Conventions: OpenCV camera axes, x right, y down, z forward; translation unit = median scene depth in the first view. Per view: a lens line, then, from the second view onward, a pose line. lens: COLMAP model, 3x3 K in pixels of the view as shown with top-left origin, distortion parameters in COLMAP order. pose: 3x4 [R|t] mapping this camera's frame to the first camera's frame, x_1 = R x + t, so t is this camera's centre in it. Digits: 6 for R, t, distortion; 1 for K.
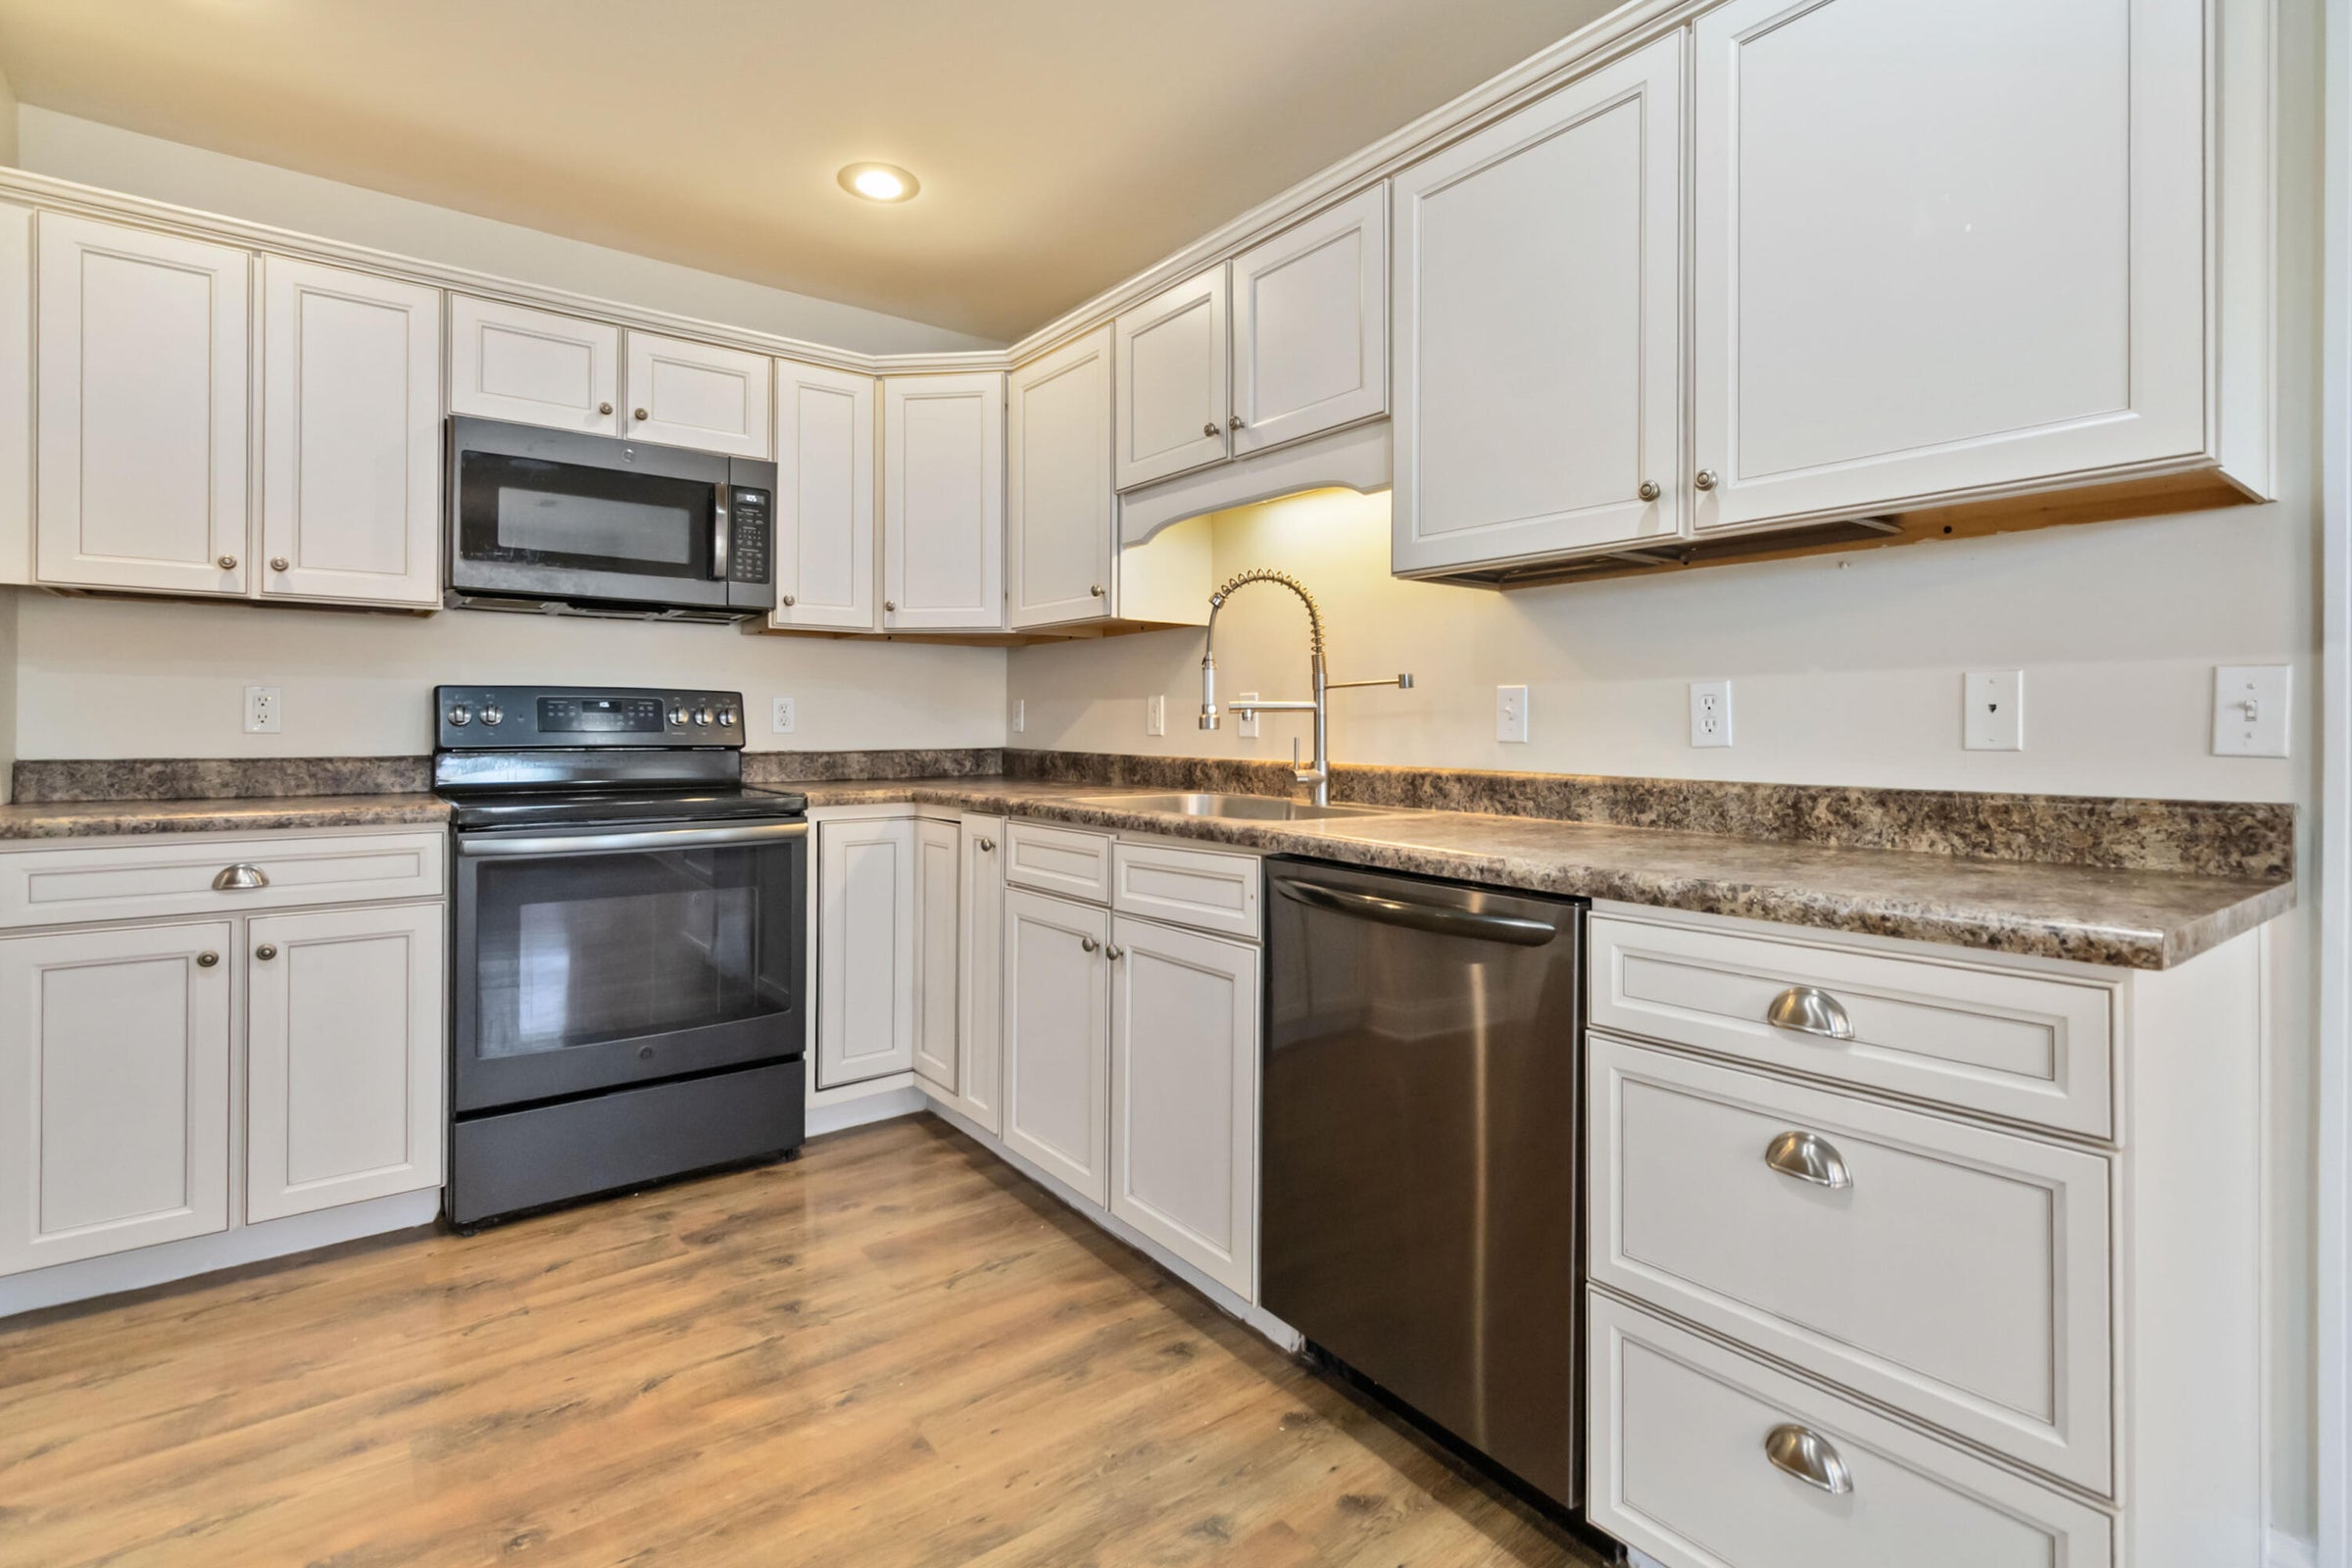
lens RADIAL K [[1102.4, 0, 1188.2], [0, 1102.4, 722.5], [0, 0, 1]] dist [-0.001654, -0.000439]
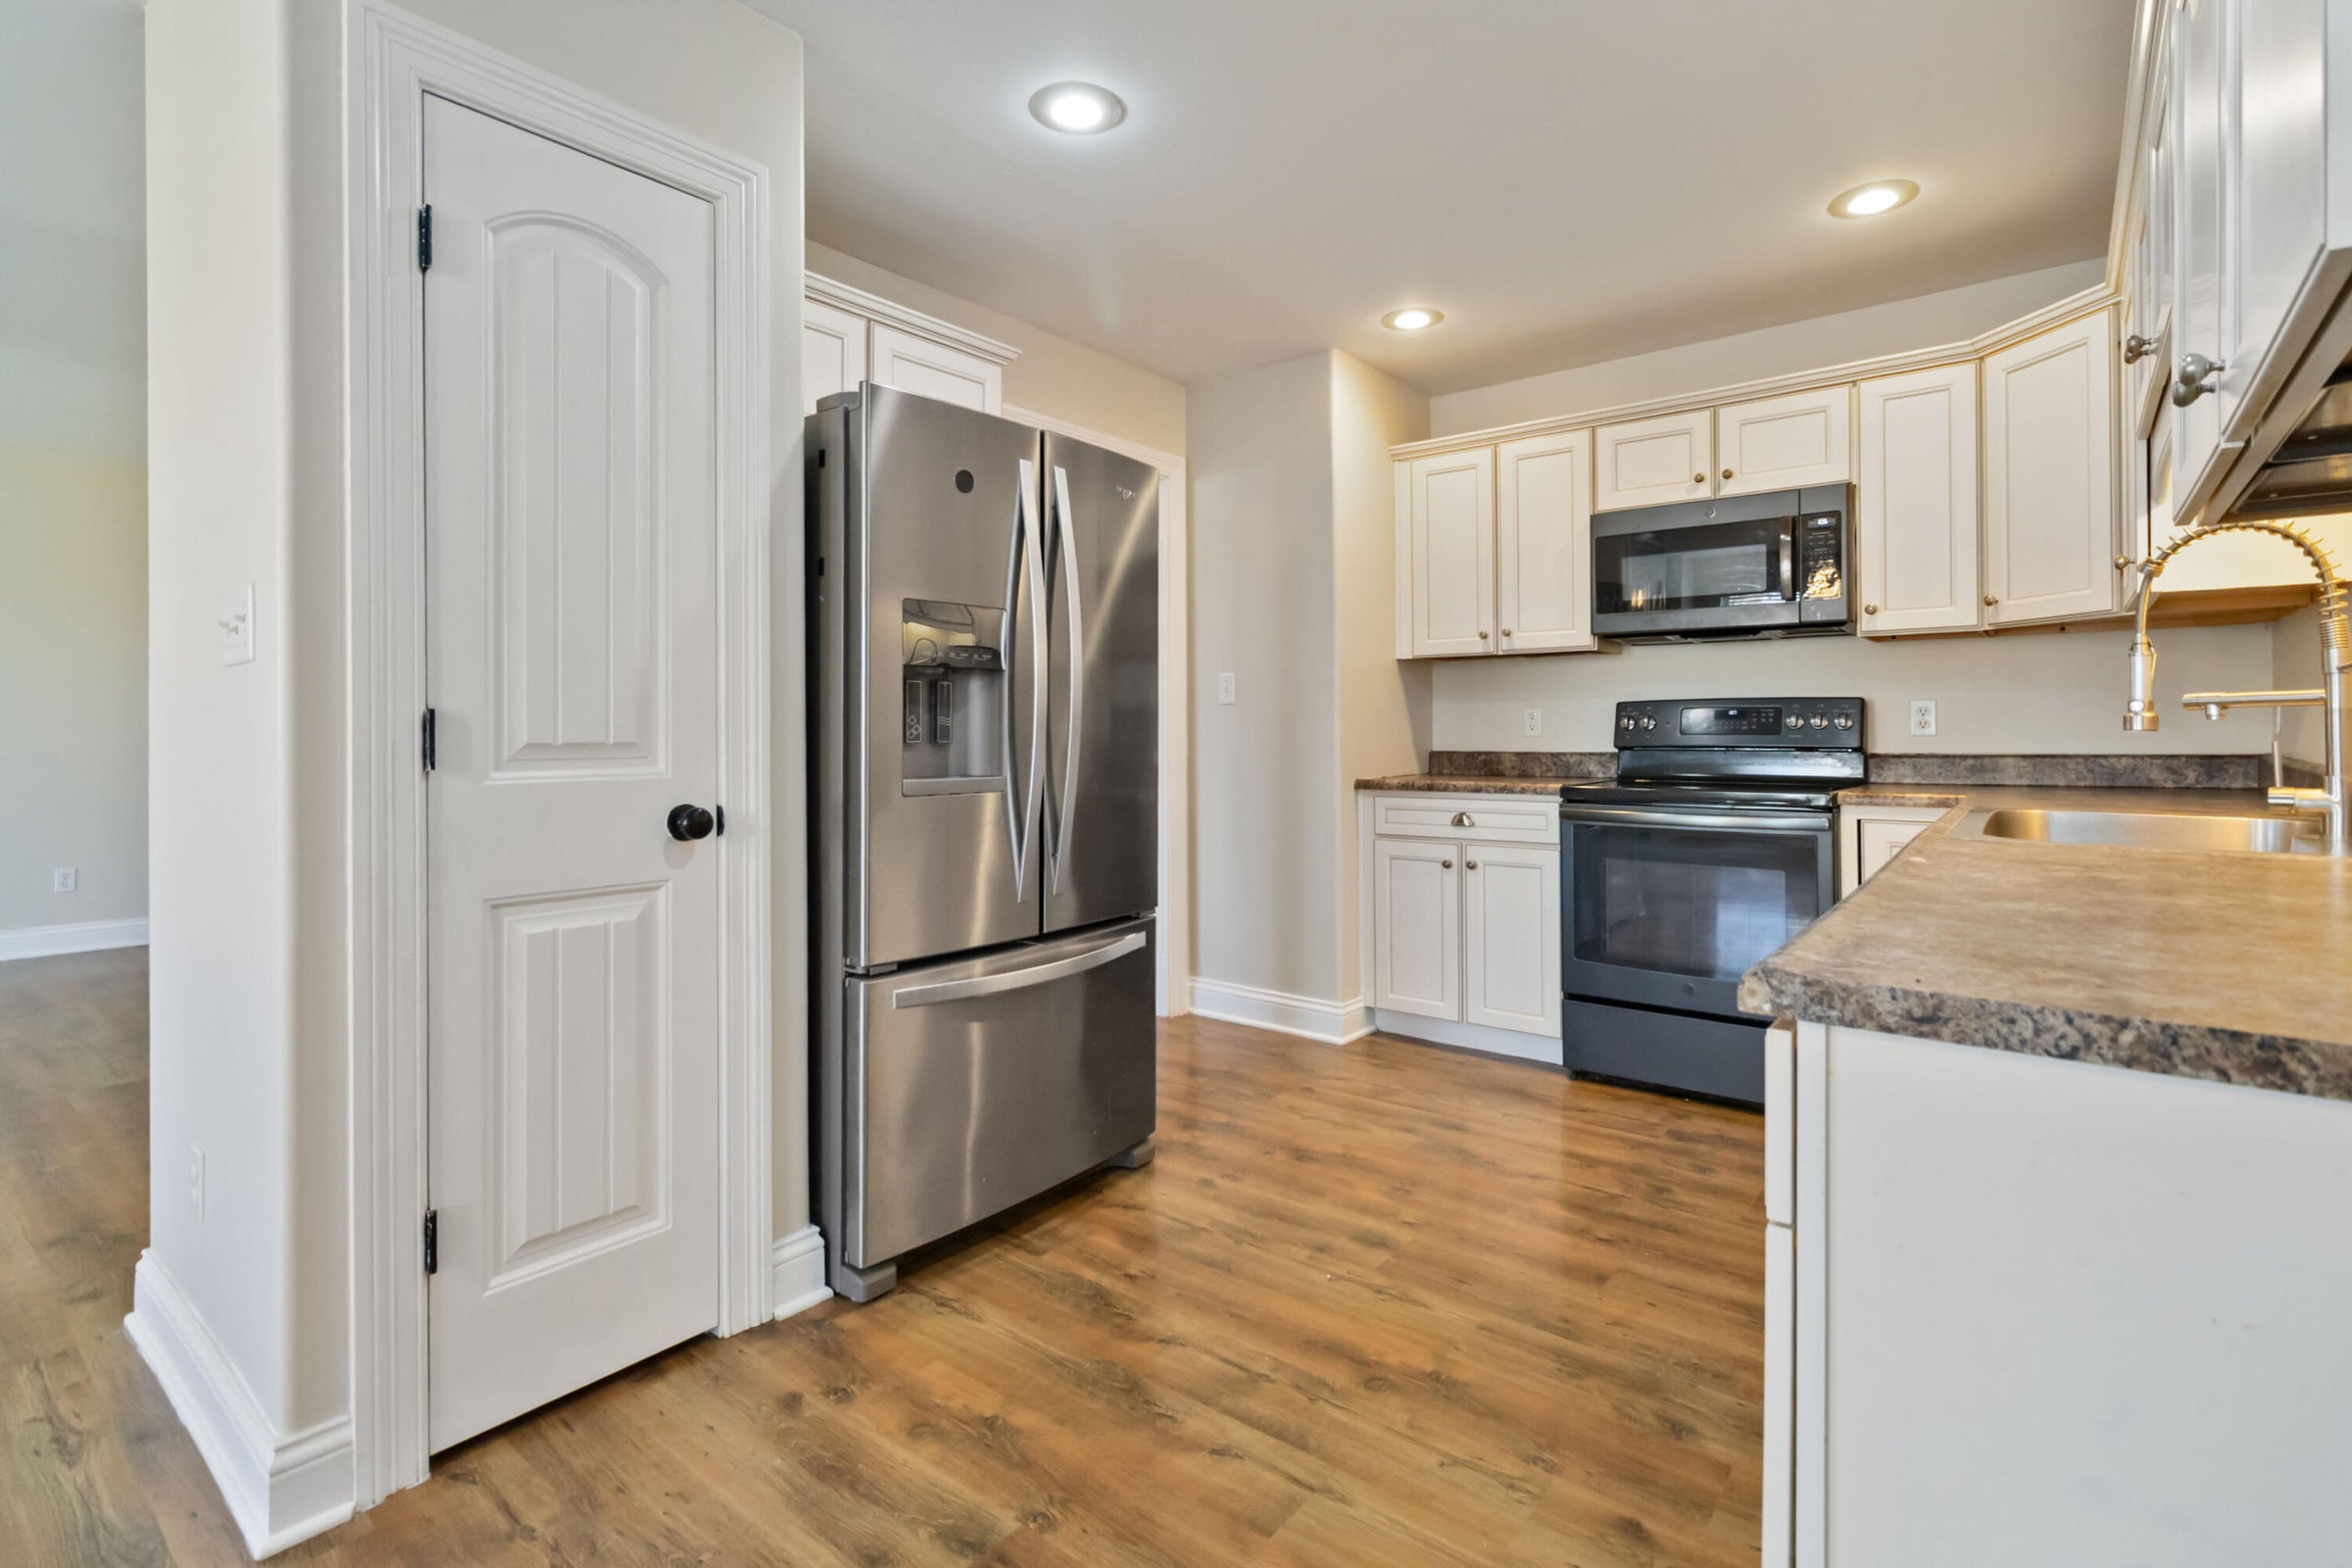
lens RADIAL K [[1102.4, 0, 1174.2], [0, 1102.4, 724.1], [0, 0, 1]] dist [-0.001654, -0.000439]
pose [[0.233986, -0.010374, -0.972185, 0.618638], [0.009792, 0.999918, -0.008313, 0.000617], [0.972191, -0.007575, 0.234068, 0.136406]]
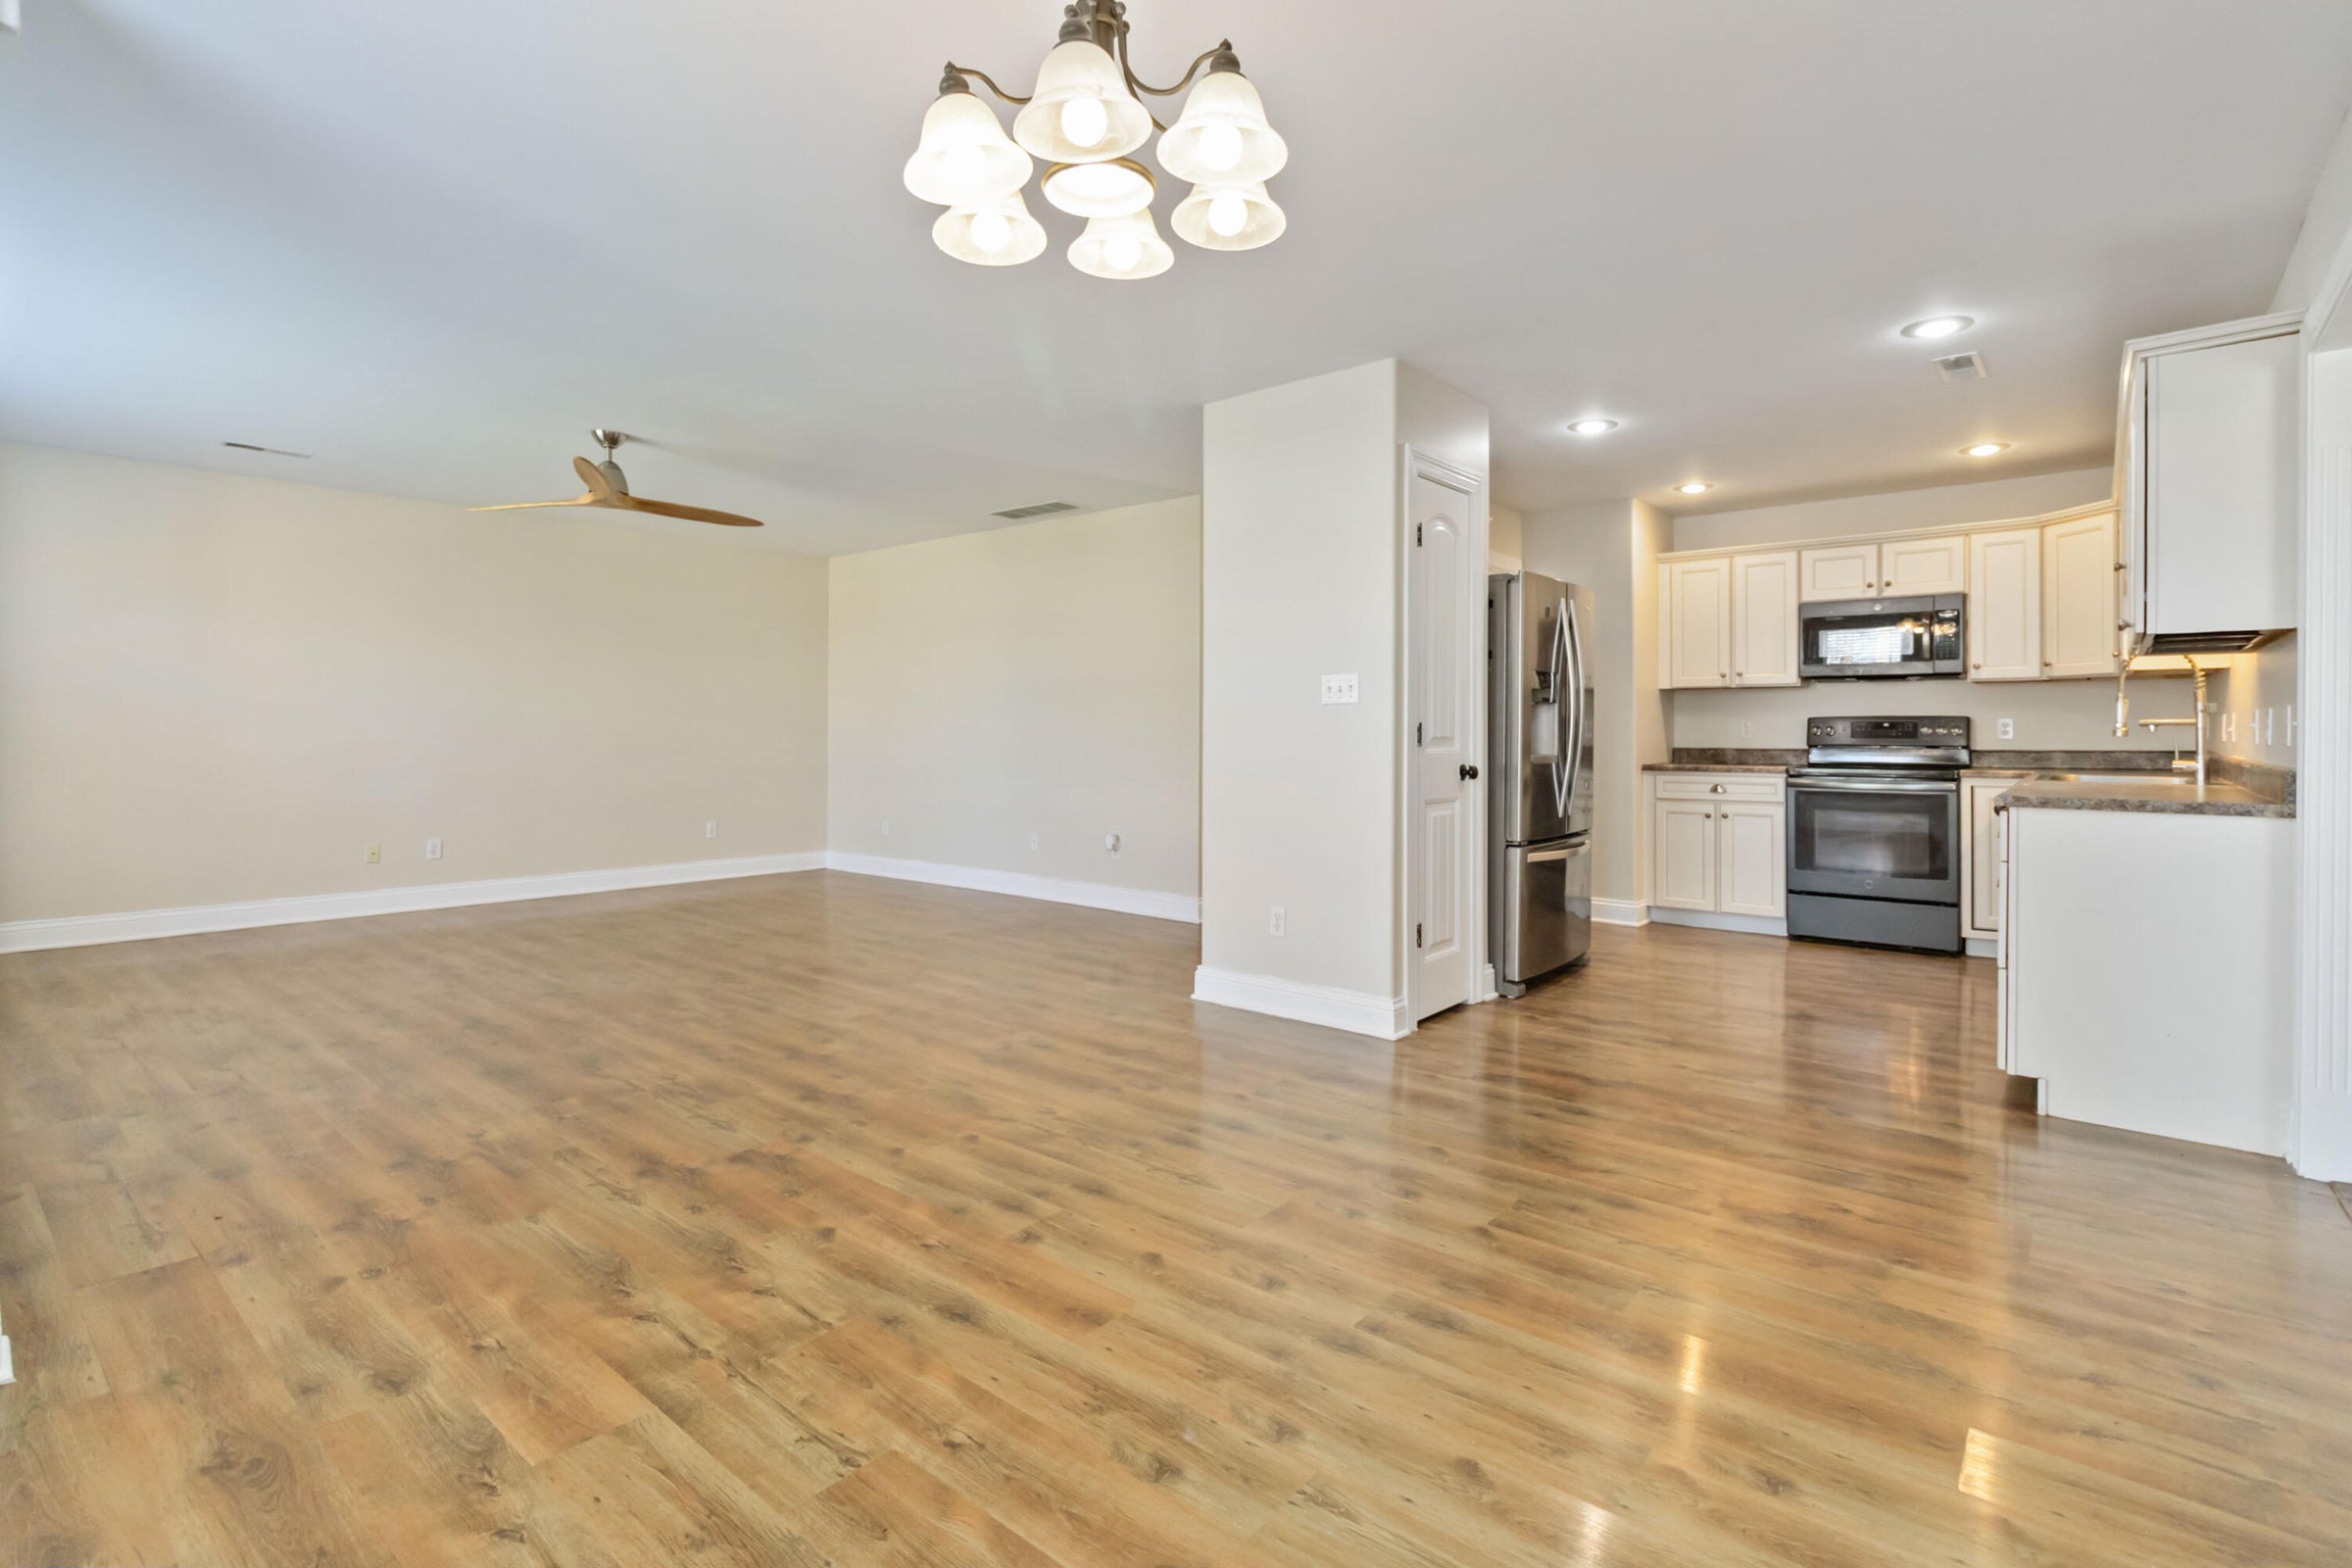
lens RADIAL K [[1102.4, 0, 1168.3], [0, 1102.4, 727.0], [0, 0, 1]] dist [-0.001654, -0.000439]
pose [[0.210531, -0.008861, -0.977547, 1.406589], [0.002902, 0.999960, -0.008439, 0.001357], [0.977583, -0.001060, 0.210549, -0.855339]]
